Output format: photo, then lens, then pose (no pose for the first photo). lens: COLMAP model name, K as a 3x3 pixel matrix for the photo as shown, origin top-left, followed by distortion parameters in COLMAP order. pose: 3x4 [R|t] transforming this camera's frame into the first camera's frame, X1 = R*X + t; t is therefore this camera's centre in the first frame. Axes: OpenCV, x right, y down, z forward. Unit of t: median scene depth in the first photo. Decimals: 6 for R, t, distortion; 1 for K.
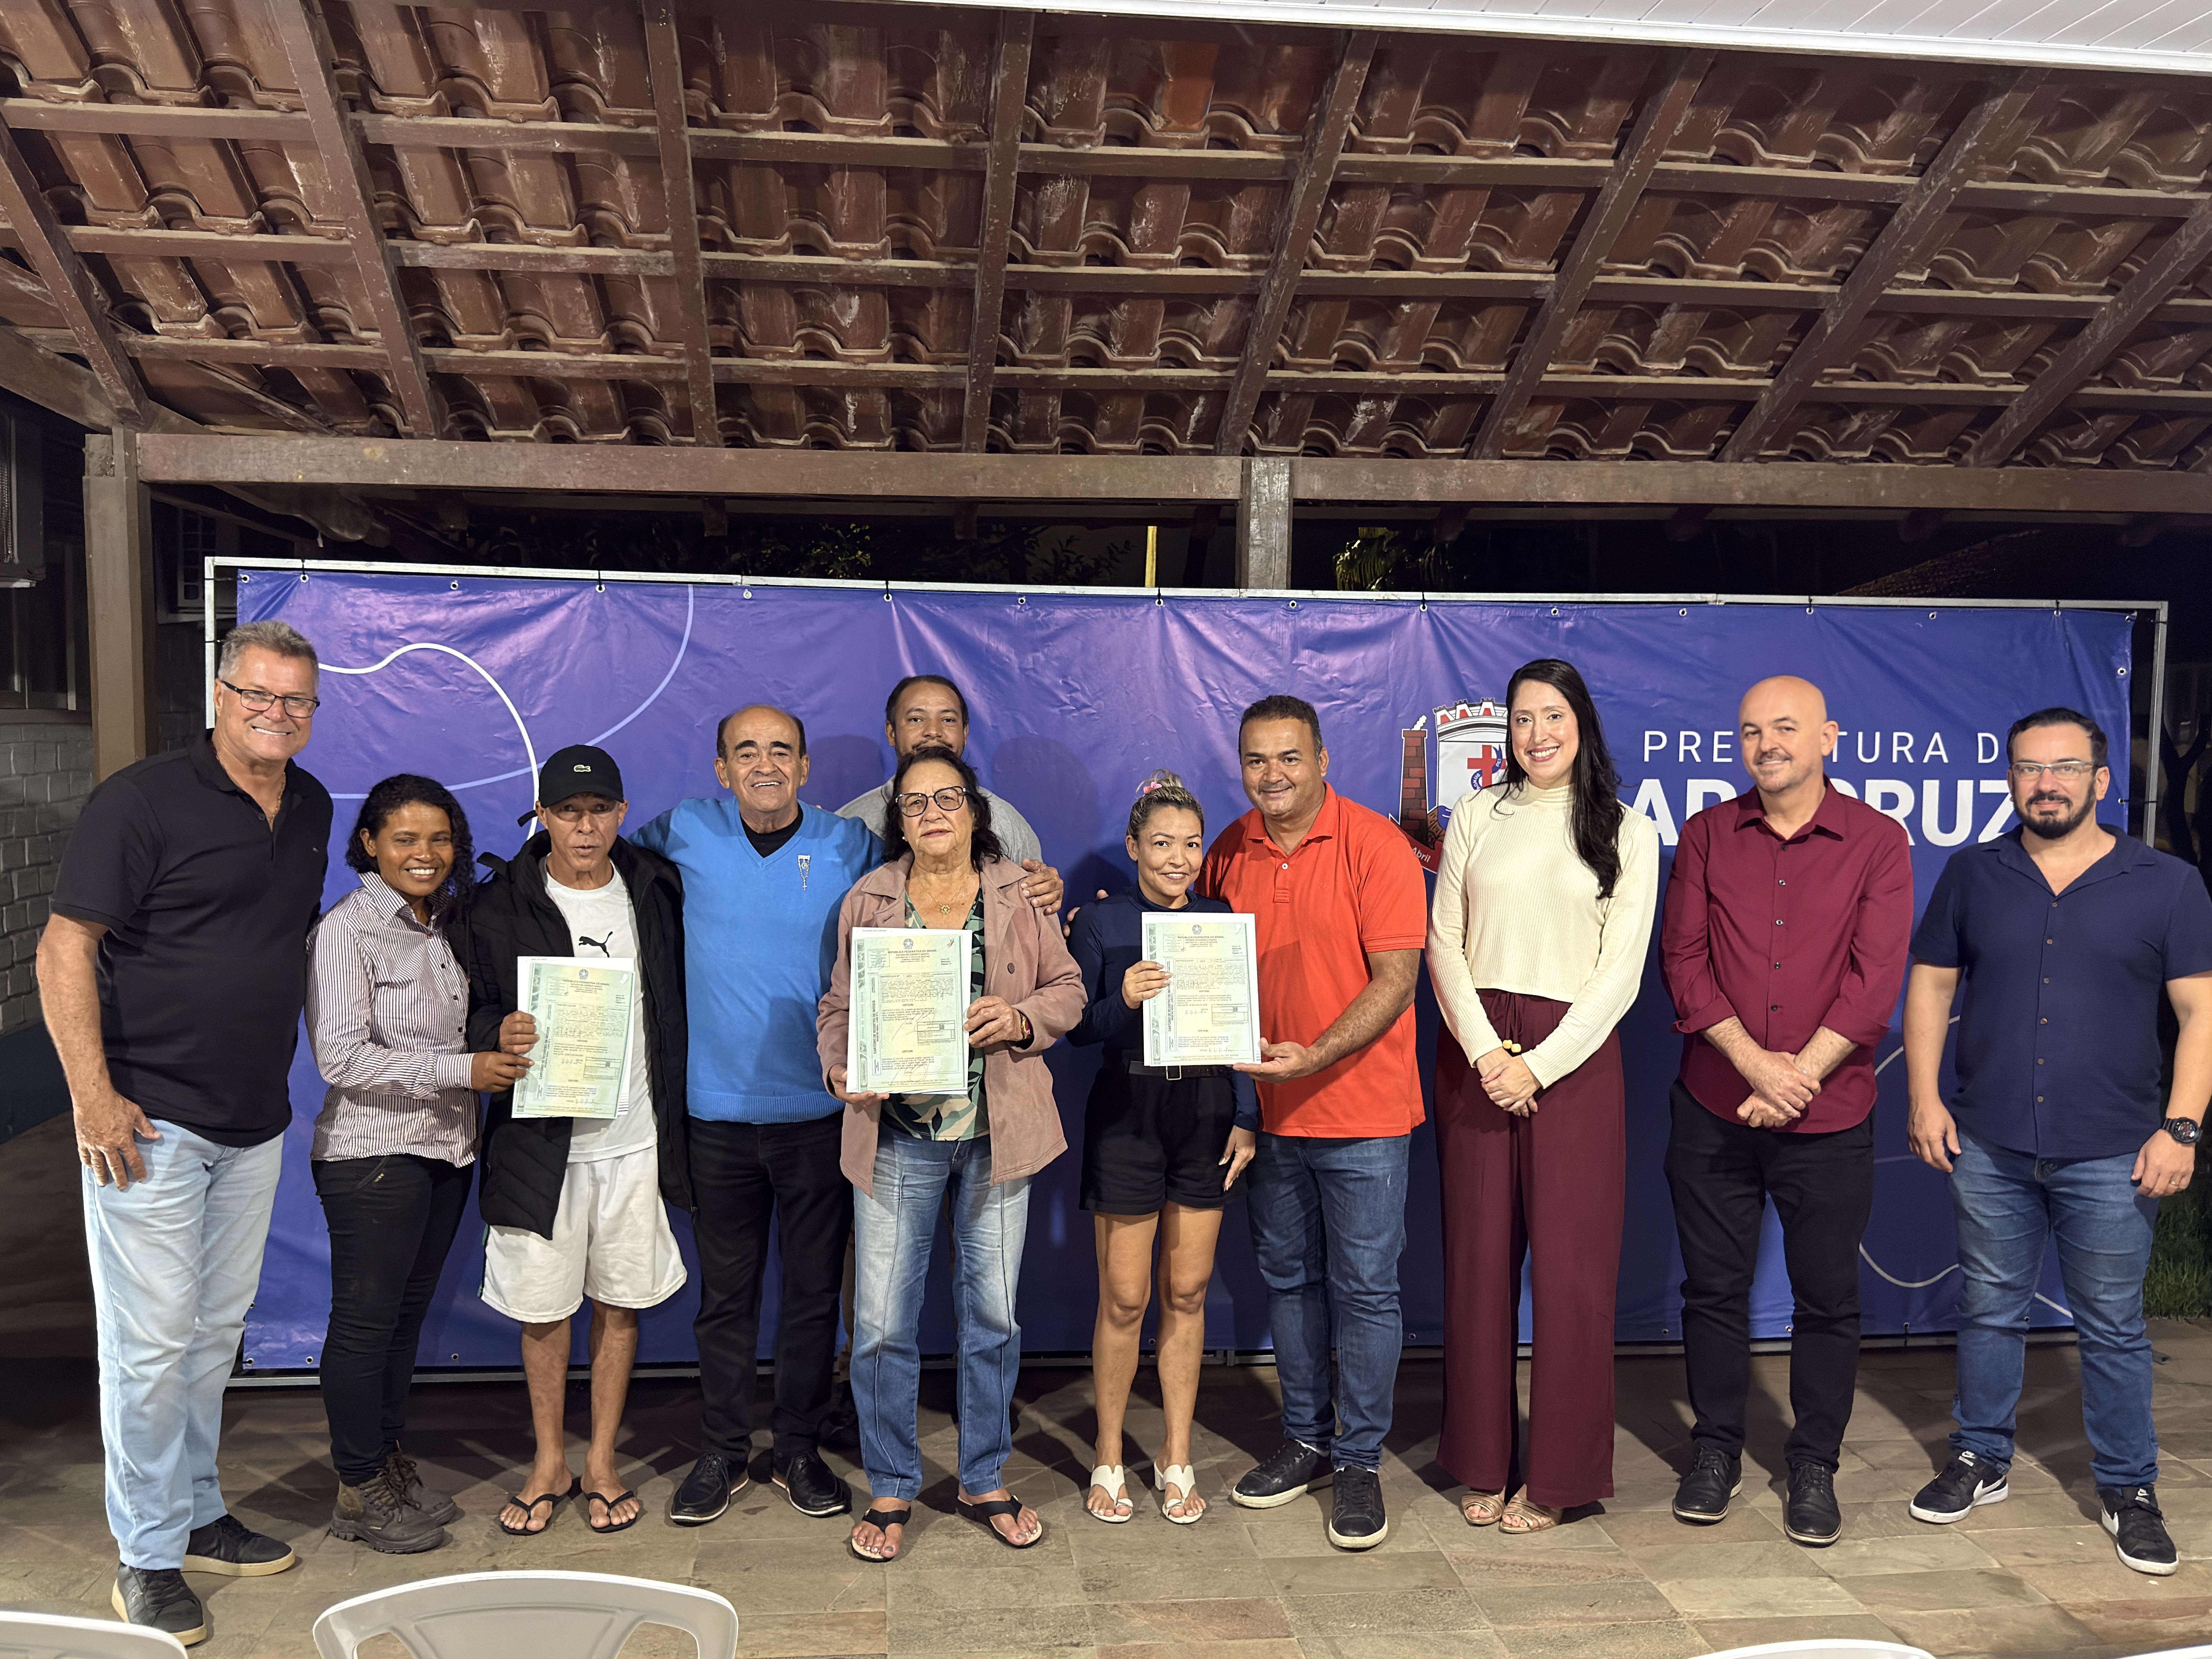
lens RADIAL K [[1983.5, 0, 1108.9], [0, 1983.5, 846.6], [0, 0, 1]] dist [0.054665, -0.086667]
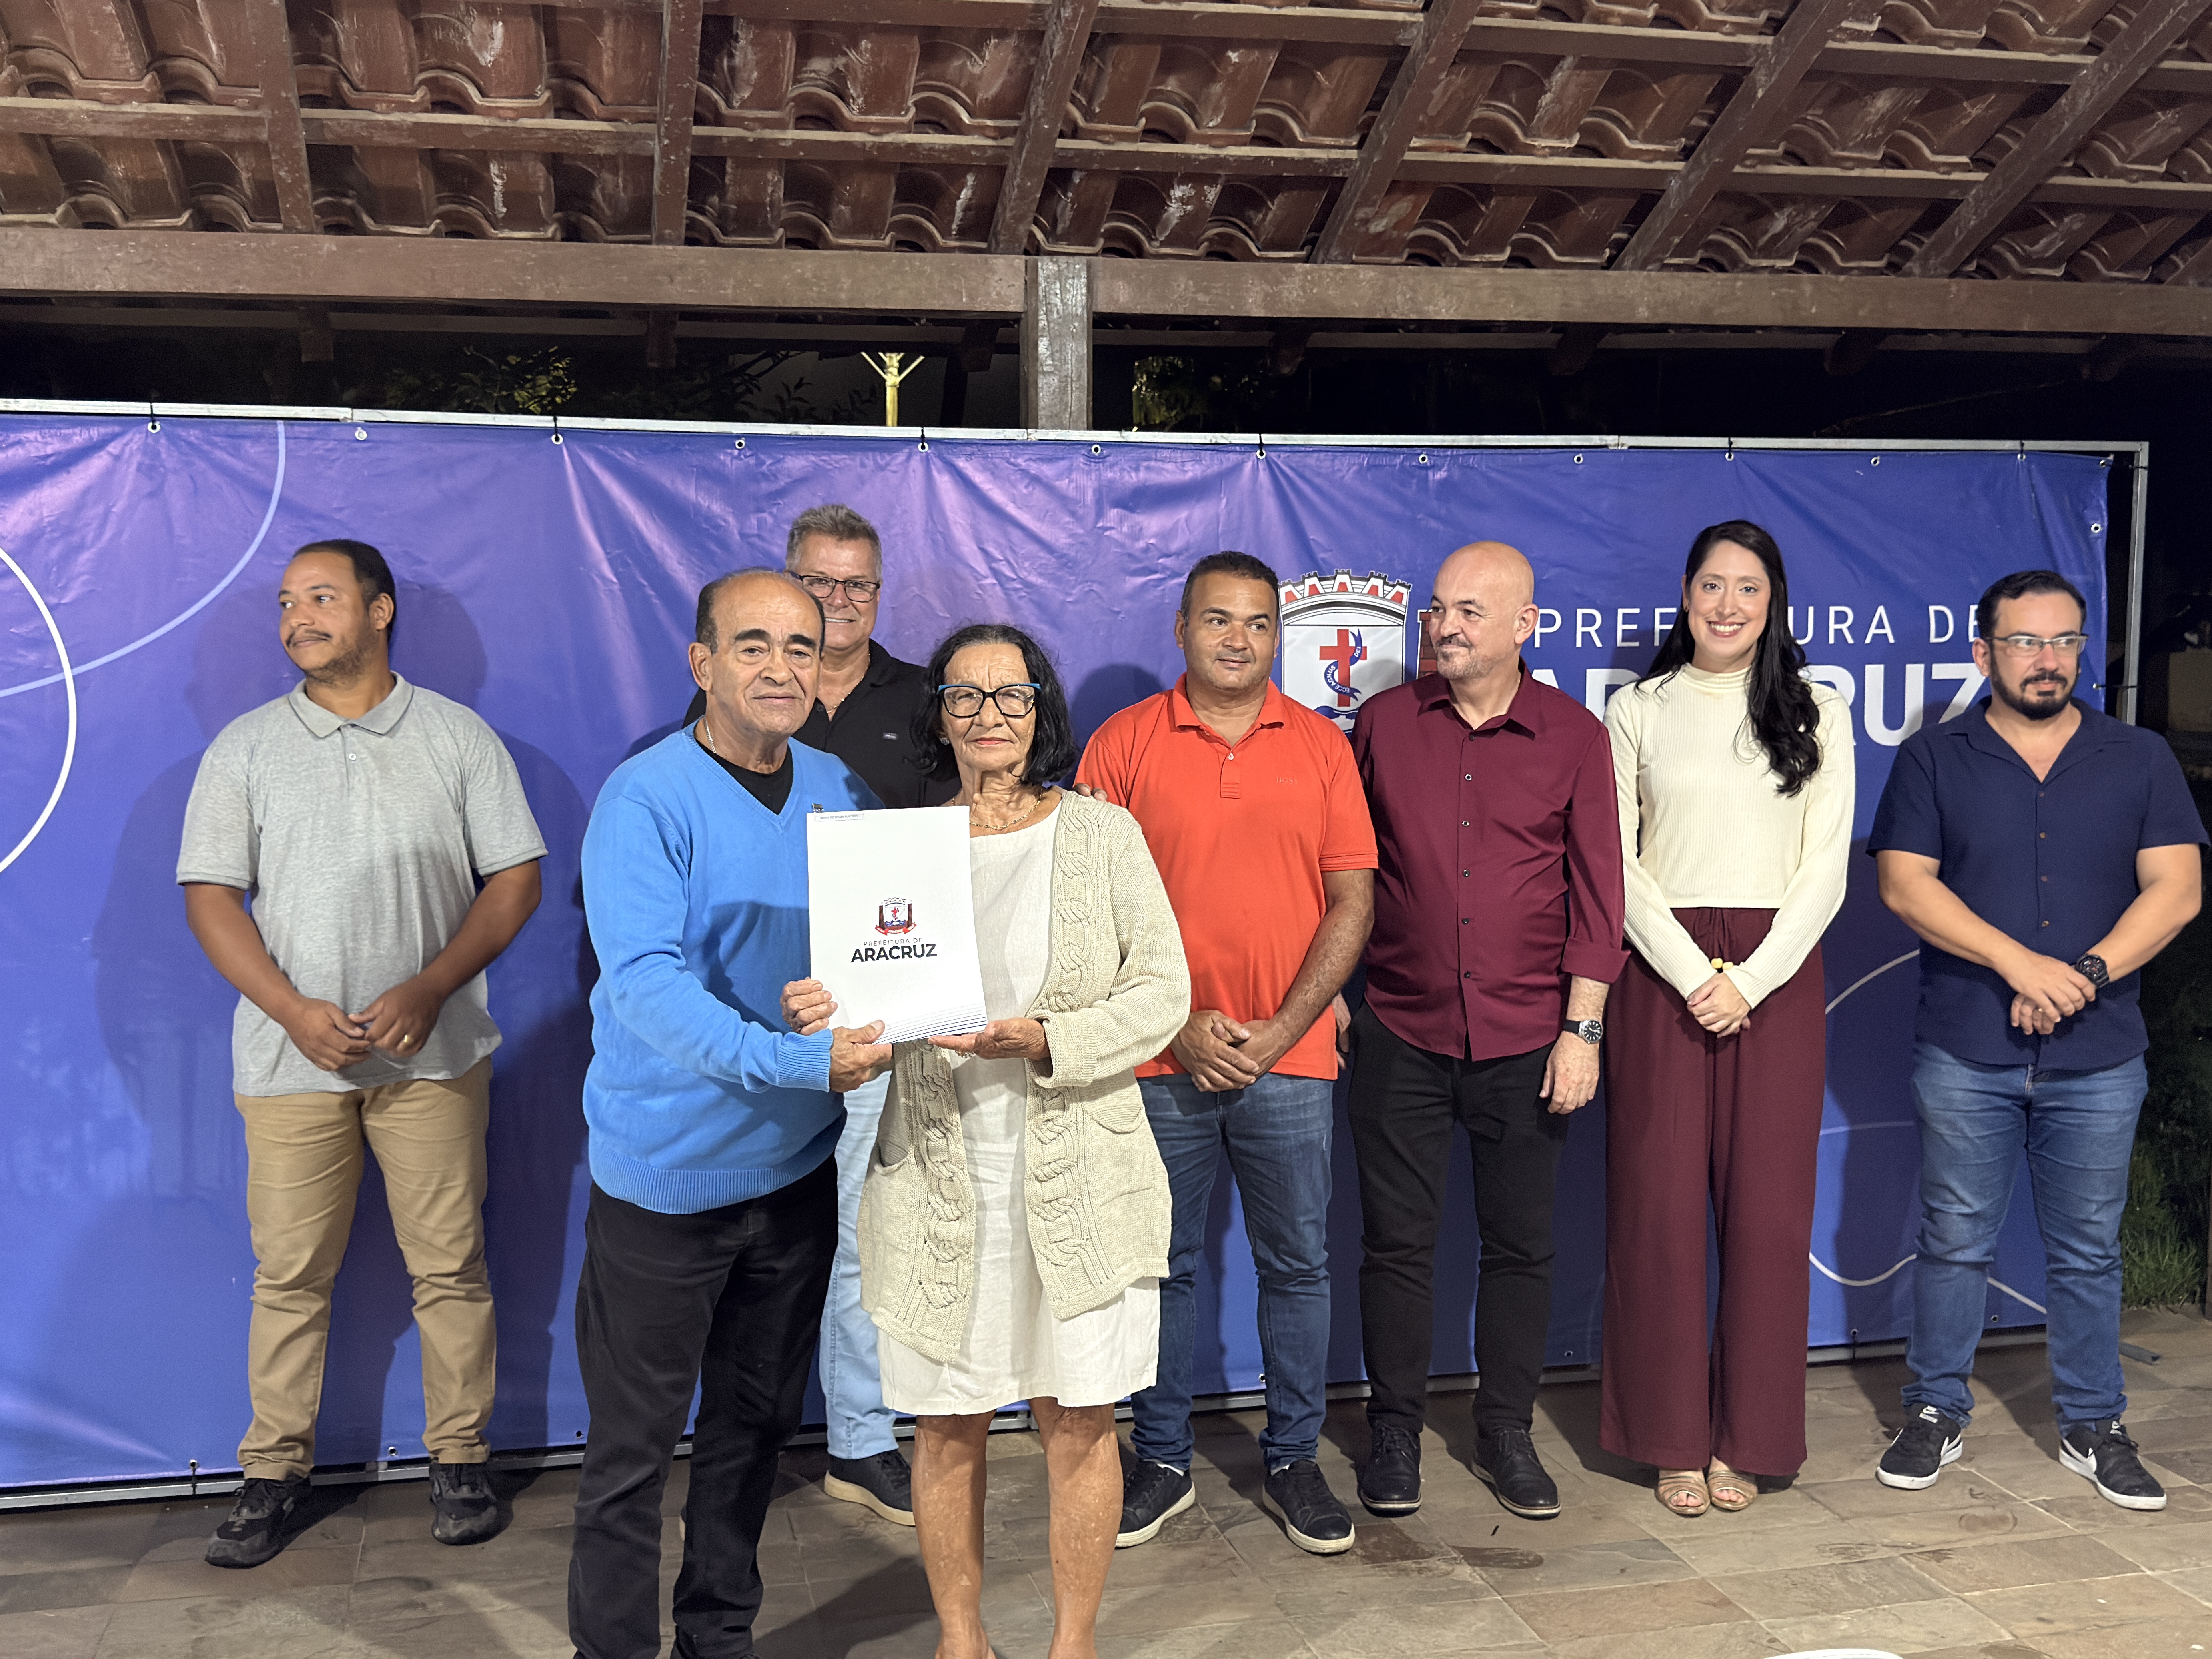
lens RADIAL K [[2272.8, 0, 1122.3], [0, 2272.8, 846.5], [0, 0, 1]] dist [0.029917, 0.000000]
pose [[0.992997, -0.026394, 0.115152, -0.003039], [0.023721, 0.999418, 0.024528, 0.011449], [-0.115732, -0.021625, 0.993045, 0.115529]]
